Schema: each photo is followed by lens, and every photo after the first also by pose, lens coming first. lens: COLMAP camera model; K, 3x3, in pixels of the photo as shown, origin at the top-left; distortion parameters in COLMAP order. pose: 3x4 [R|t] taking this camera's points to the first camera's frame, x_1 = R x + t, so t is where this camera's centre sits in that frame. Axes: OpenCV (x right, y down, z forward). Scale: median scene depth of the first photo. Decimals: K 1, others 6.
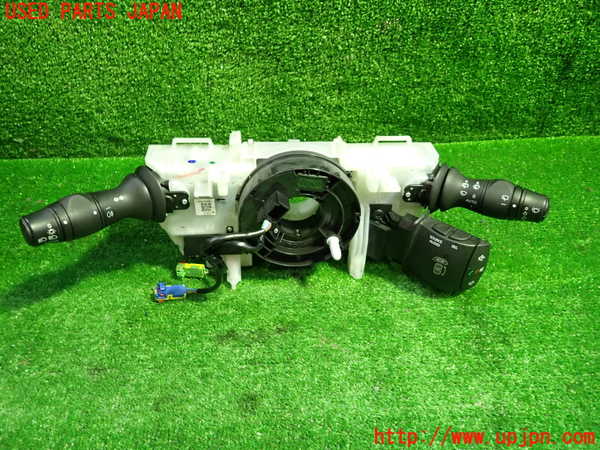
lens RADIAL K [[437.9, 0, 300.0], [0, 437.9, 225.0], [0, 0, 1]] dist [0.003936, -0.003947]
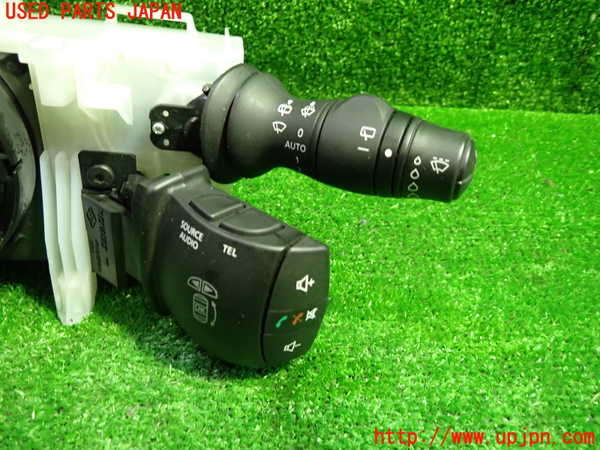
lens RADIAL K [[437.2, 0, 296.3], [0, 437.2, 225.8], [0, 0, 1]] dist [0.009373, 0.000164]
pose [[0.994028, 0.054734, 0.094411, 0.323099], [-0.046835, 0.995370, -0.083939, 0.050357], [-0.098568, 0.079016, 0.991988, 0.539836]]
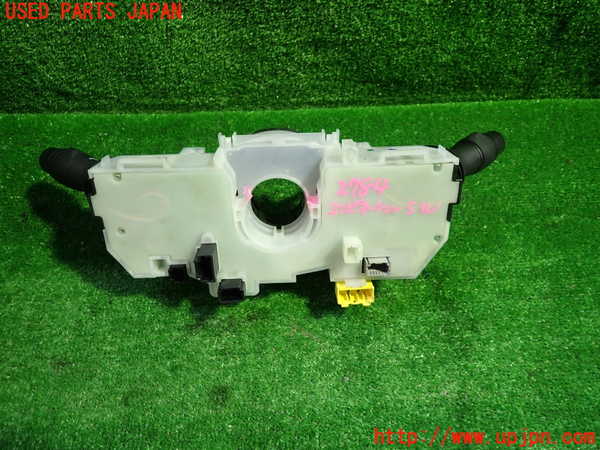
lens RADIAL K [[437.9, 0, 300.0], [0, 437.9, 225.0], [0, 0, 1]] dist [0.003936, -0.003947]
pose [[0.998119, 0.002210, 0.061266, 0.003457], [-0.013169, 0.983752, 0.179048, -0.129718], [-0.059875, -0.179518, 0.981931, 0.061826]]
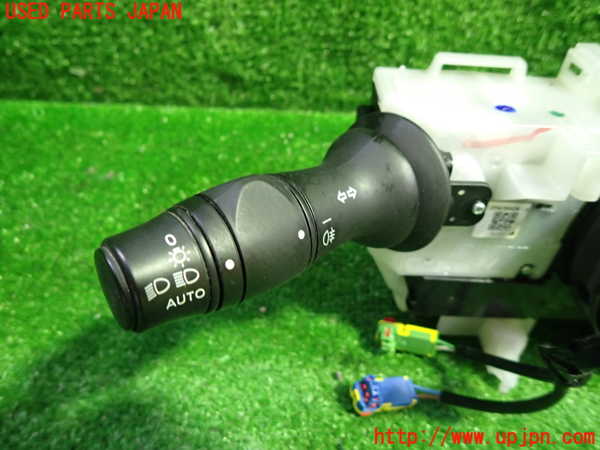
lens RADIAL K [[437.2, 0, 296.3], [0, 437.2, 225.8], [0, 0, 1]] dist [0.009373, 0.000164]
pose [[0.994077, 0.074441, -0.079176, -0.357232], [-0.070182, 0.996002, 0.055275, -0.043131], [0.082974, -0.049391, 0.995327, 0.526929]]
